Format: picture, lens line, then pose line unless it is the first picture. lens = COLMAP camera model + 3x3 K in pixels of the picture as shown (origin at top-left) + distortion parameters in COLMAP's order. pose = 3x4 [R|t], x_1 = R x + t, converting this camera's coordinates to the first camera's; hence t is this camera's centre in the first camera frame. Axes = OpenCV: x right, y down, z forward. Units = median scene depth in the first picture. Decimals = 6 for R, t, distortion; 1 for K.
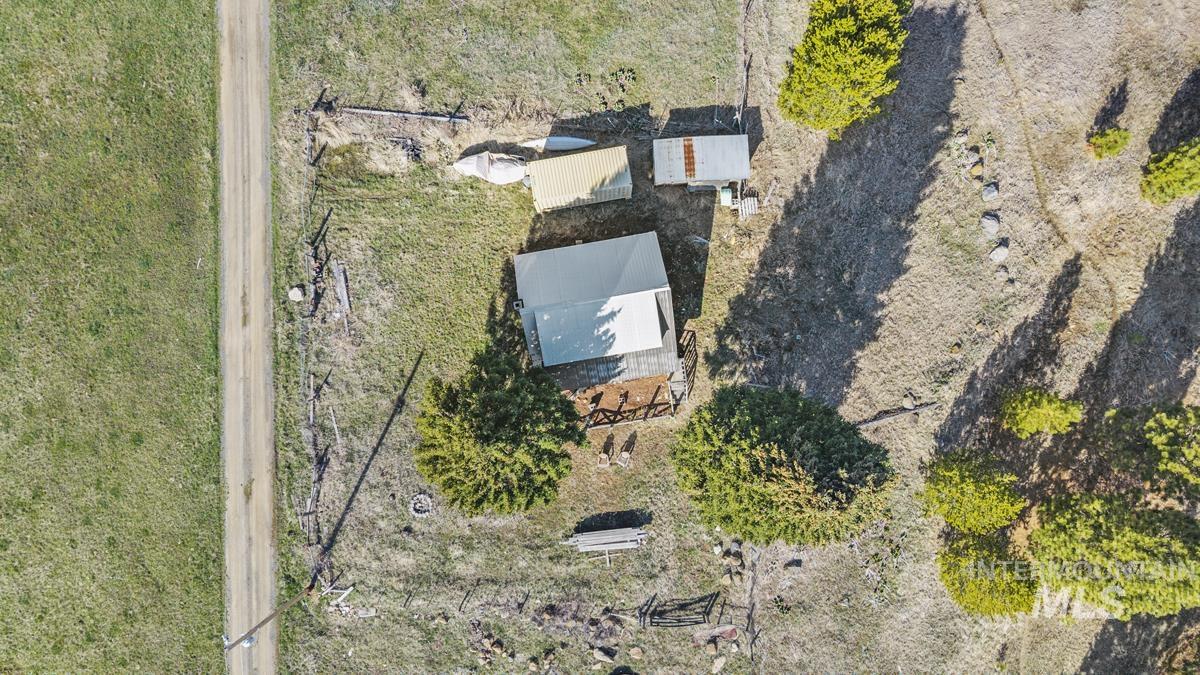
lens RADIAL K [[807.6, 0, 600.0], [0, 807.6, 337.5], [0, 0, 1]] dist [0.010576, -0.006386]
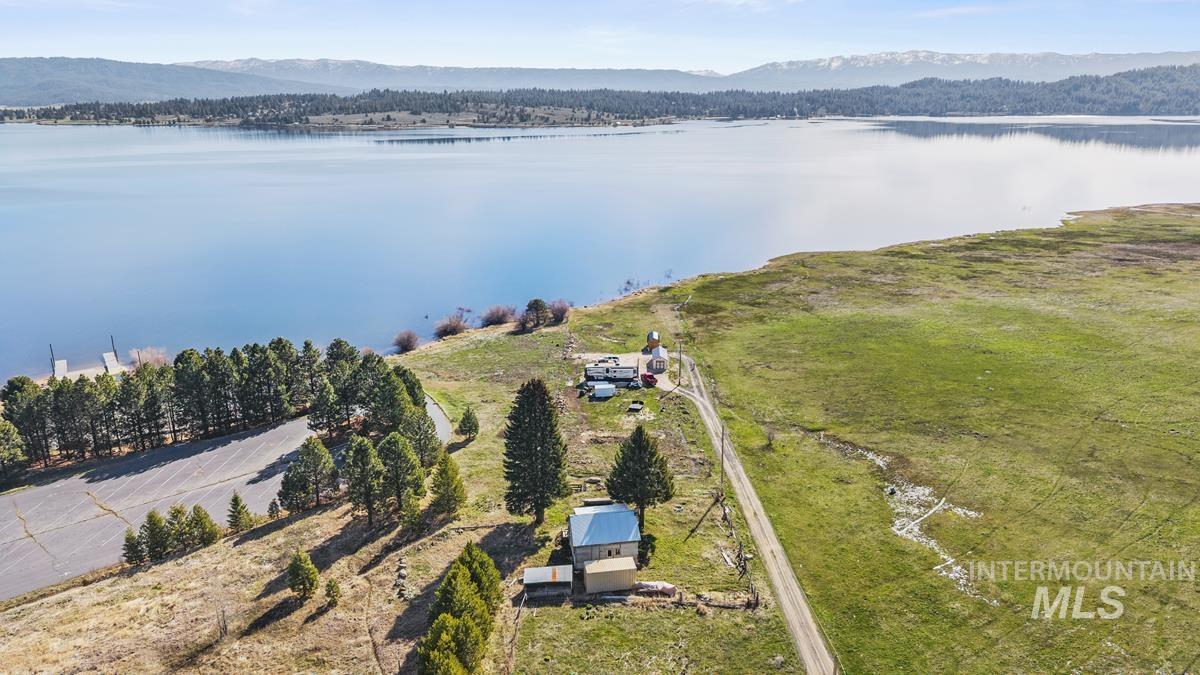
lens RADIAL K [[807.6, 0, 600.0], [0, 807.6, 337.5], [0, 0, 1]] dist [0.010576, -0.006386]
pose [[-0.999865, 0.010232, 0.012875, -0.031772], [0.009963, -0.245987, 0.969222, -1.908798], [0.013084, 0.969219, 0.245851, -0.042410]]
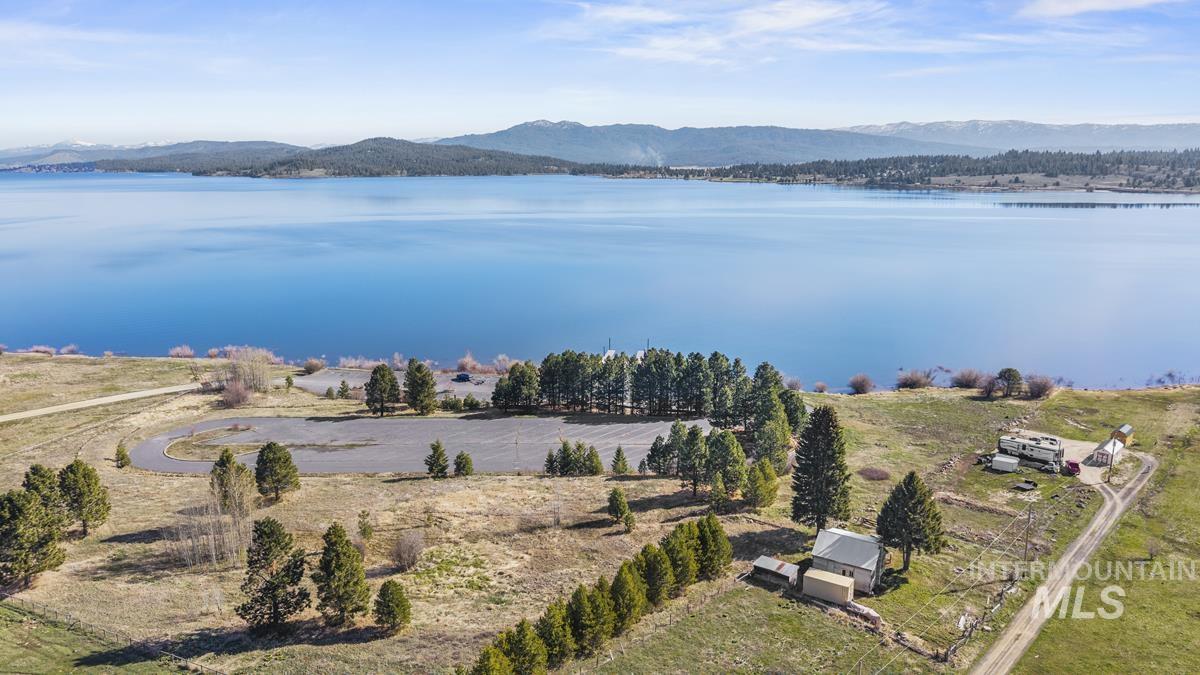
lens RADIAL K [[807.6, 0, 600.0], [0, 807.6, 337.5], [0, 0, 1]] dist [0.010576, -0.006386]
pose [[-0.726747, -0.135097, 0.673489, -0.932604], [0.686683, -0.117990, 0.717318, -2.052181], [-0.017443, 0.983782, 0.178517, -0.039423]]
